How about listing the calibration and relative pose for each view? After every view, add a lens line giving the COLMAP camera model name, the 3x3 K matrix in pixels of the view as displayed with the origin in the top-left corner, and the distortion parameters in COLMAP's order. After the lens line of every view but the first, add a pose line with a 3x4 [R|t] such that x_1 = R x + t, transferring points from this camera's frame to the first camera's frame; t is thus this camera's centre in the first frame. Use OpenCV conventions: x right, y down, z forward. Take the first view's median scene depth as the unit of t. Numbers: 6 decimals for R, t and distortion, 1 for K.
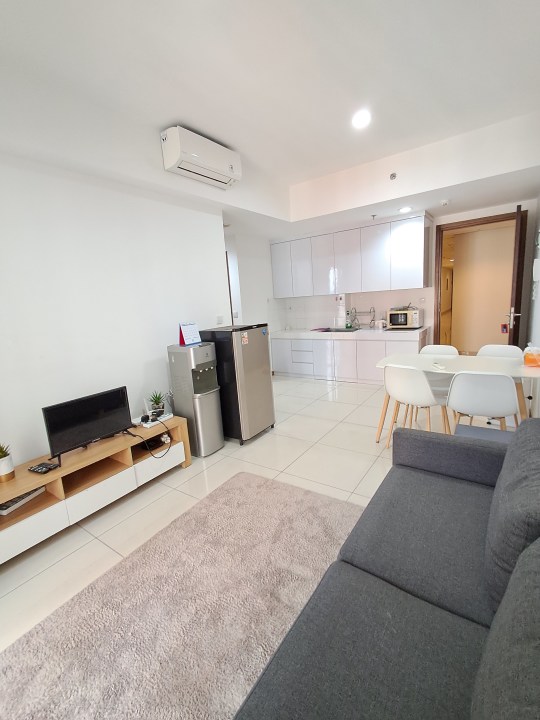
lens RADIAL K [[329.5, 0, 269.3], [0, 329.5, 355.5], [0, 0, 1]] dist [0.005335, 0.000302]
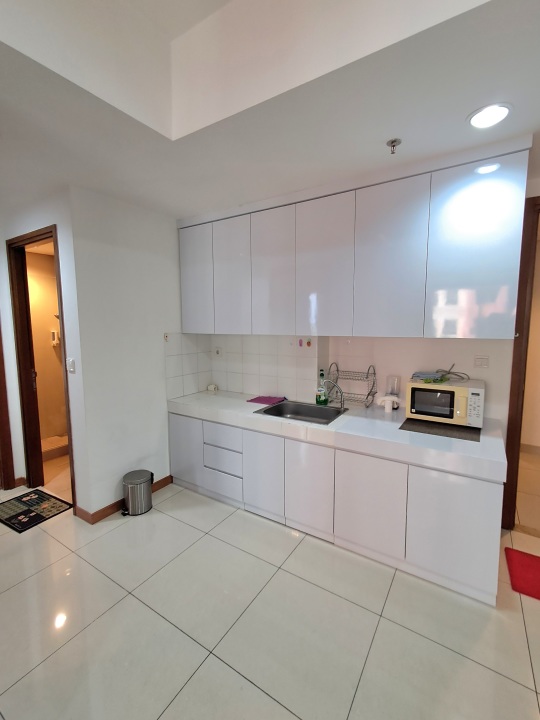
lens RADIAL K [[329.5, 0, 268.6], [0, 329.5, 358.5], [0, 0, 1]] dist [0.005335, 0.000302]
pose [[0.997014, 0.060515, 0.047975, 0.135376], [-0.057442, 0.996357, -0.063032, -0.116126], [-0.051615, 0.060088, 0.996858, 0.515856]]
